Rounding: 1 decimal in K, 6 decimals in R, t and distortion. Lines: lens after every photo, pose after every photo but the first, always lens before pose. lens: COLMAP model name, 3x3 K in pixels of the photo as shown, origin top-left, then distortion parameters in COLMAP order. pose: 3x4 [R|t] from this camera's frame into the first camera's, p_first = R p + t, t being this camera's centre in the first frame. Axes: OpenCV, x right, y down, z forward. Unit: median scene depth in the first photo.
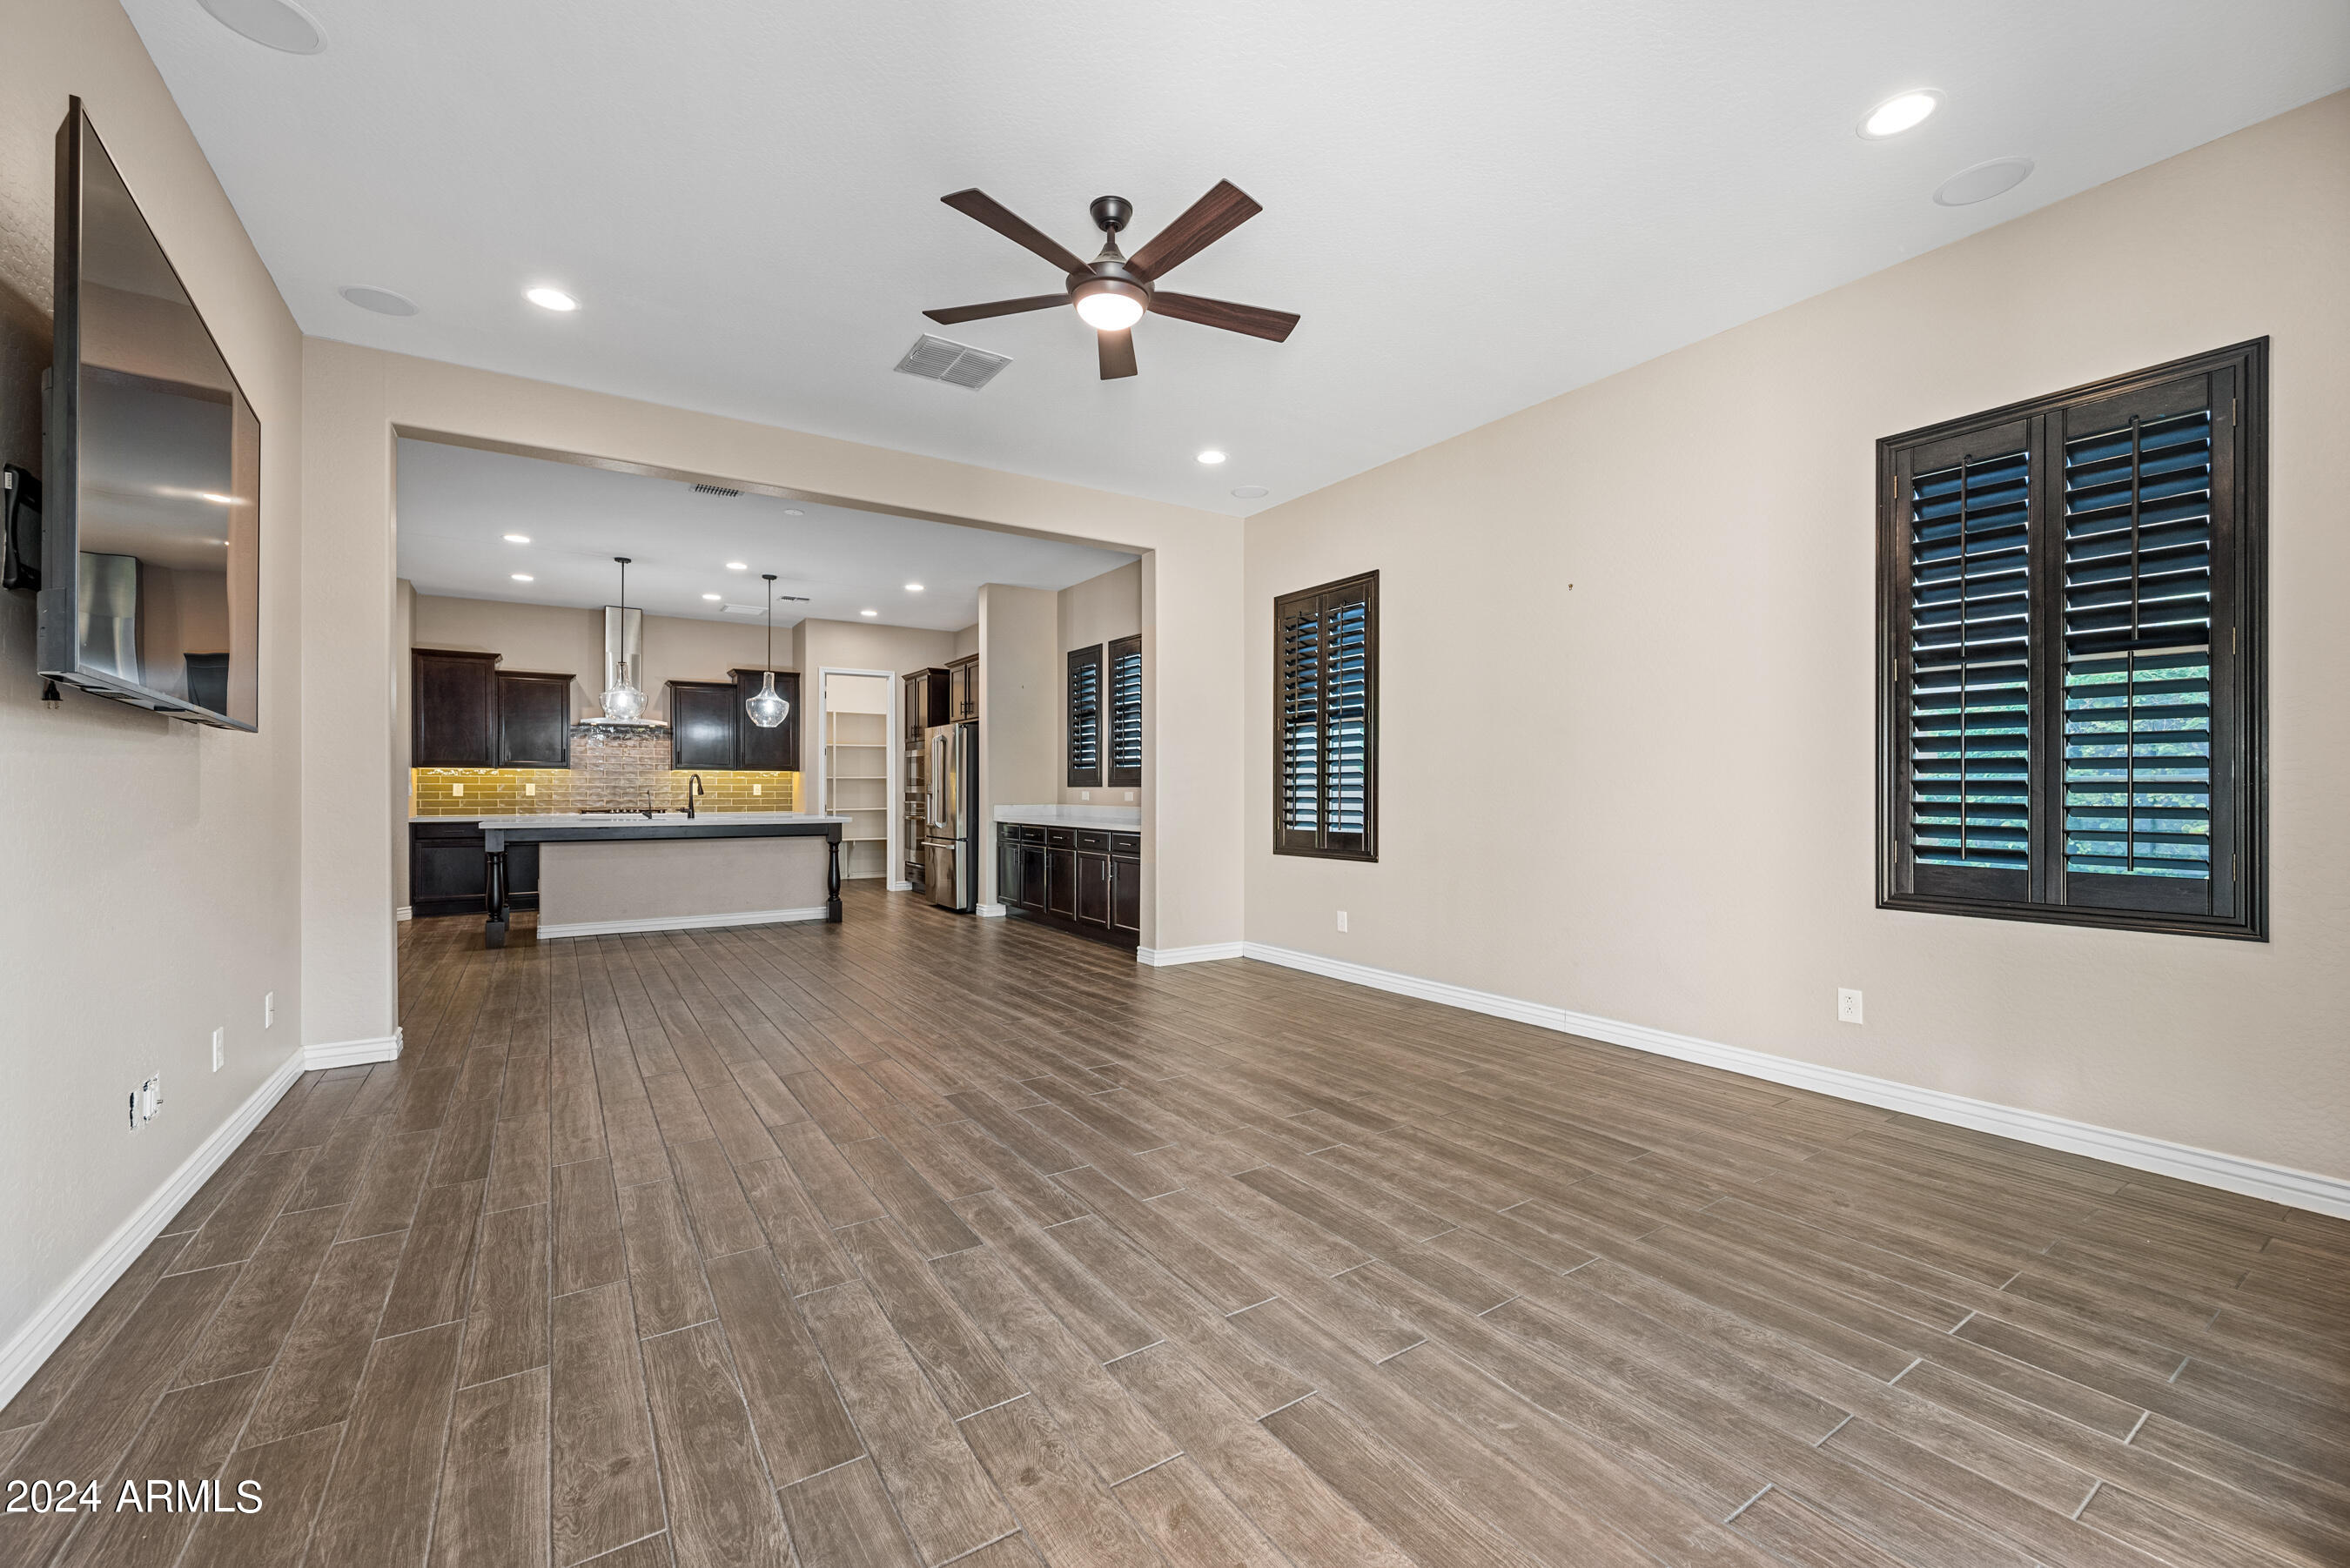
lens RADIAL K [[953.9, 0, 1180.0], [0, 953.9, 795.8], [0, 0, 1]] dist [0.001702, 0.000099]
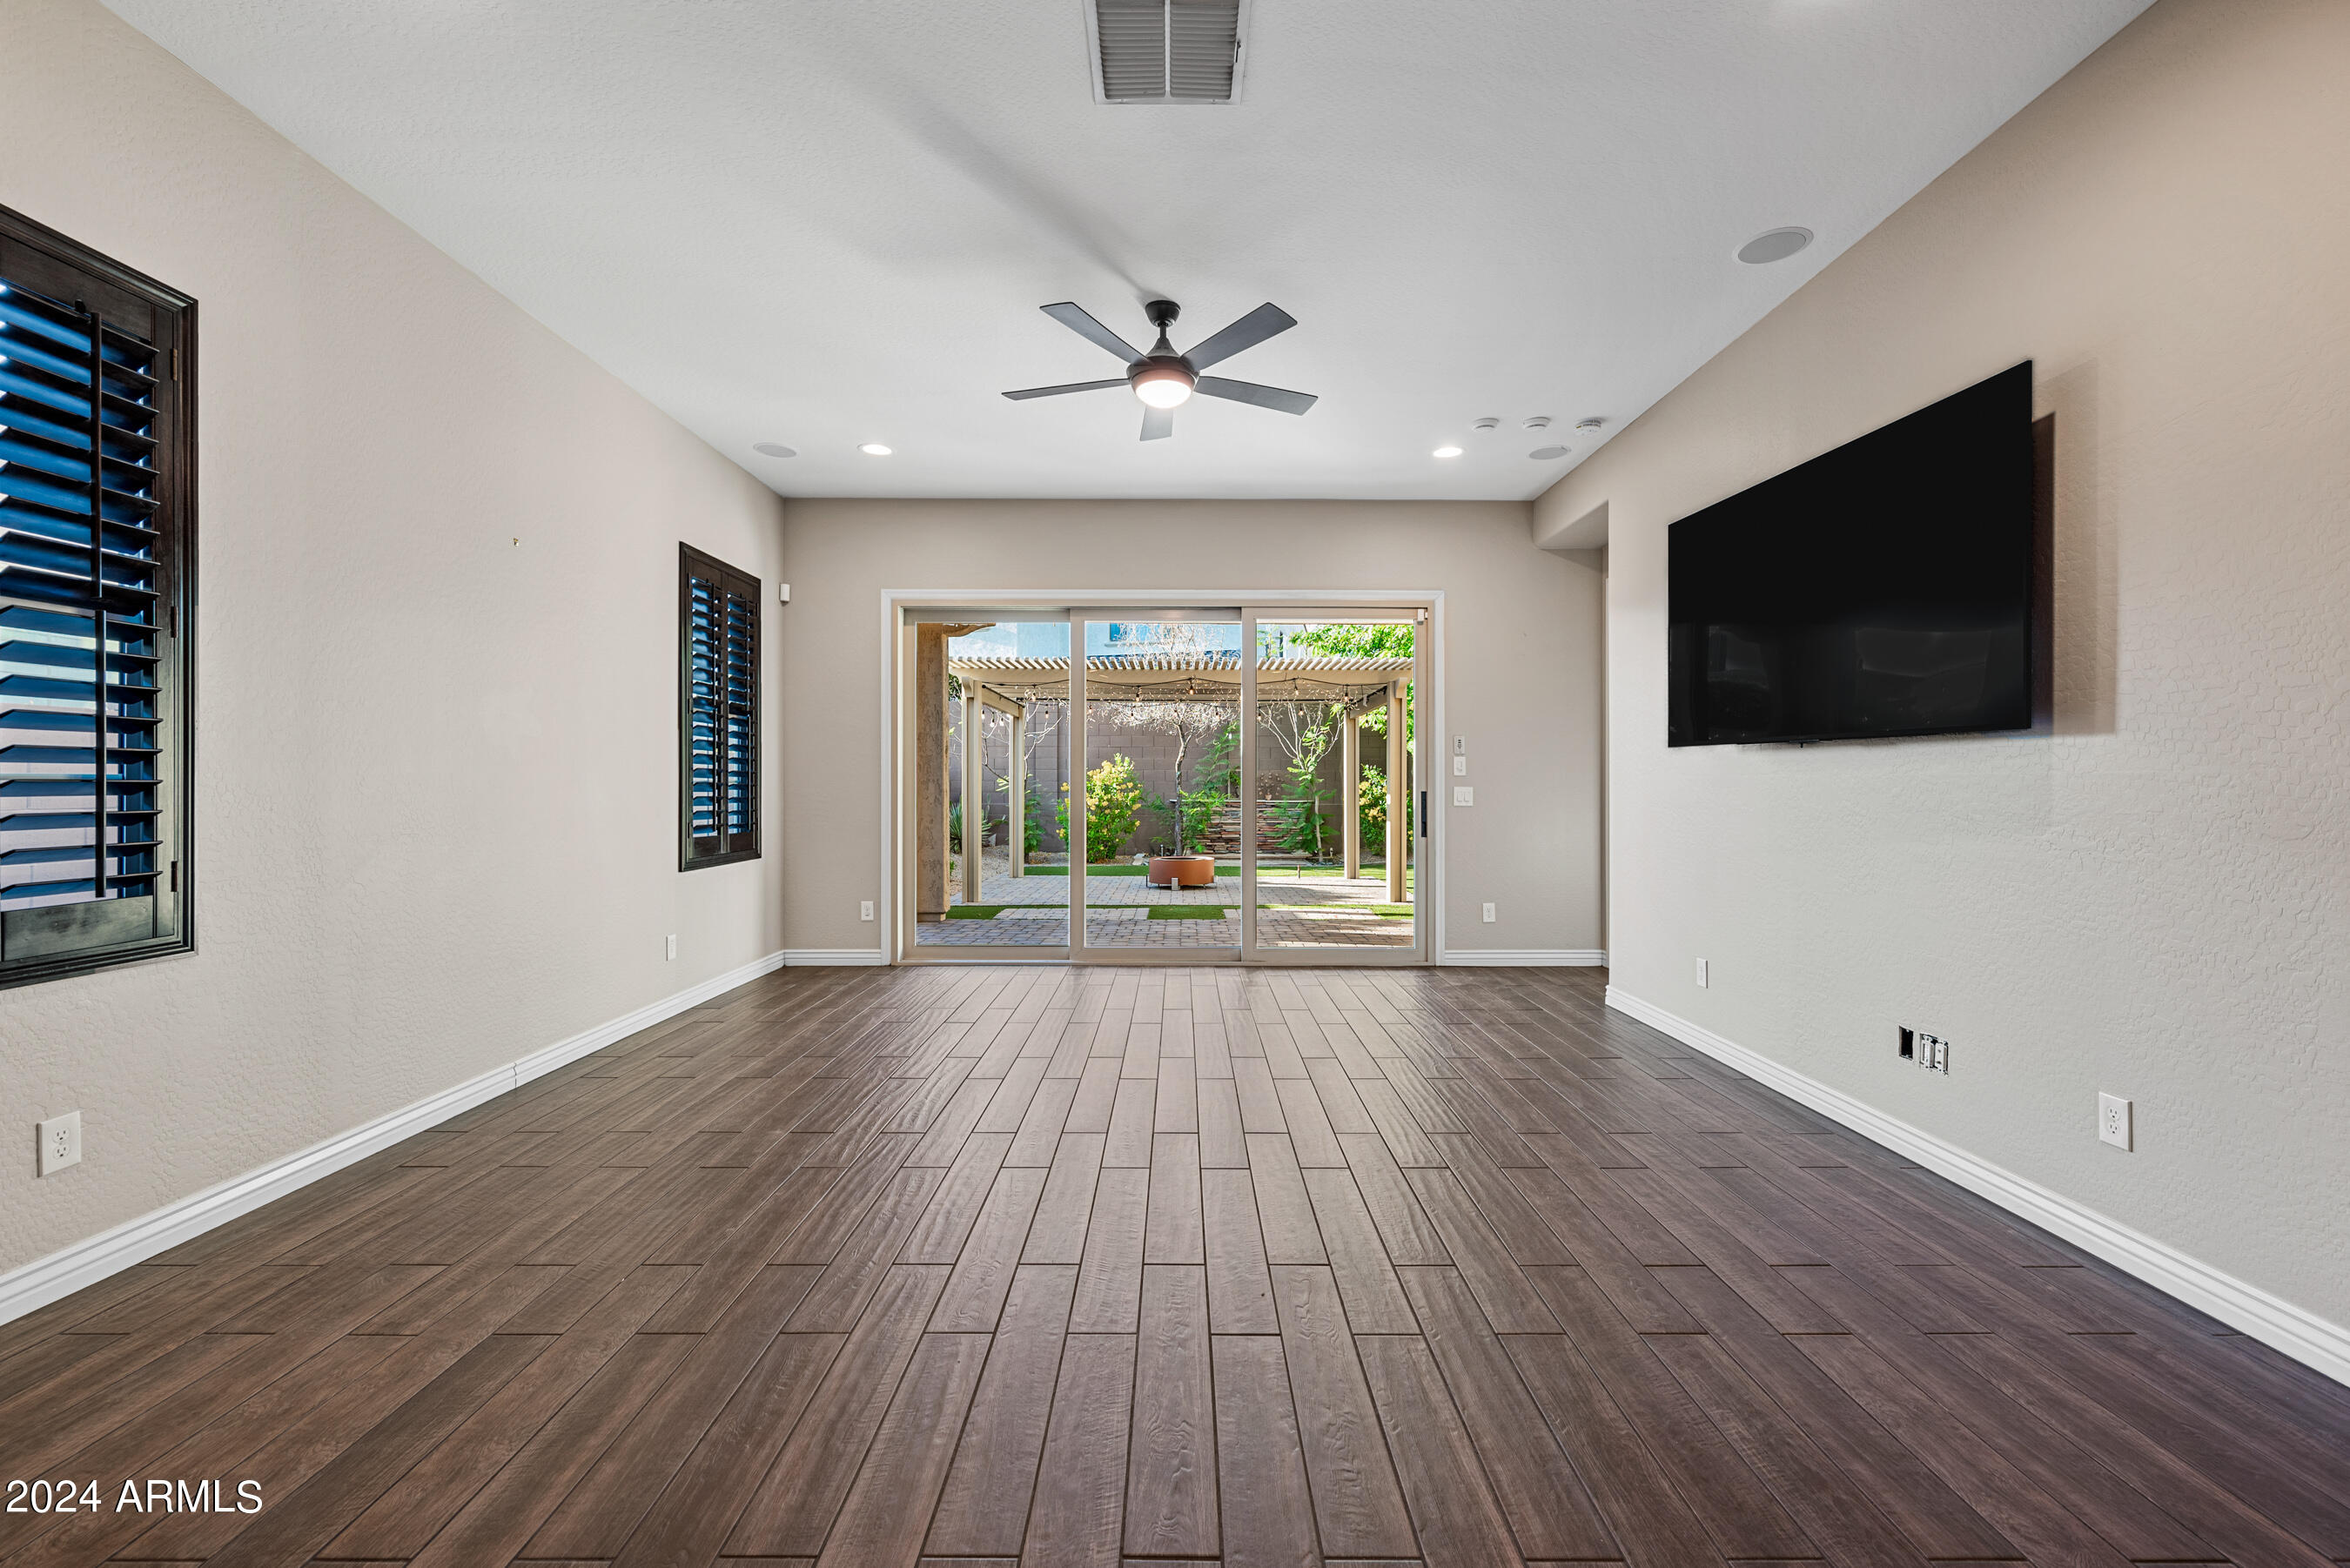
lens RADIAL K [[970.8, 0, 1180.8], [0, 970.8, 779.7], [0, 0, 1]] dist [0.001077, 0.000141]
pose [[-0.834253, -0.000110, 0.551382, -0.615696], [0.001788, 0.999994, 0.002904, -0.018117], [-0.551379, 0.003409, -0.834248, 1.614780]]
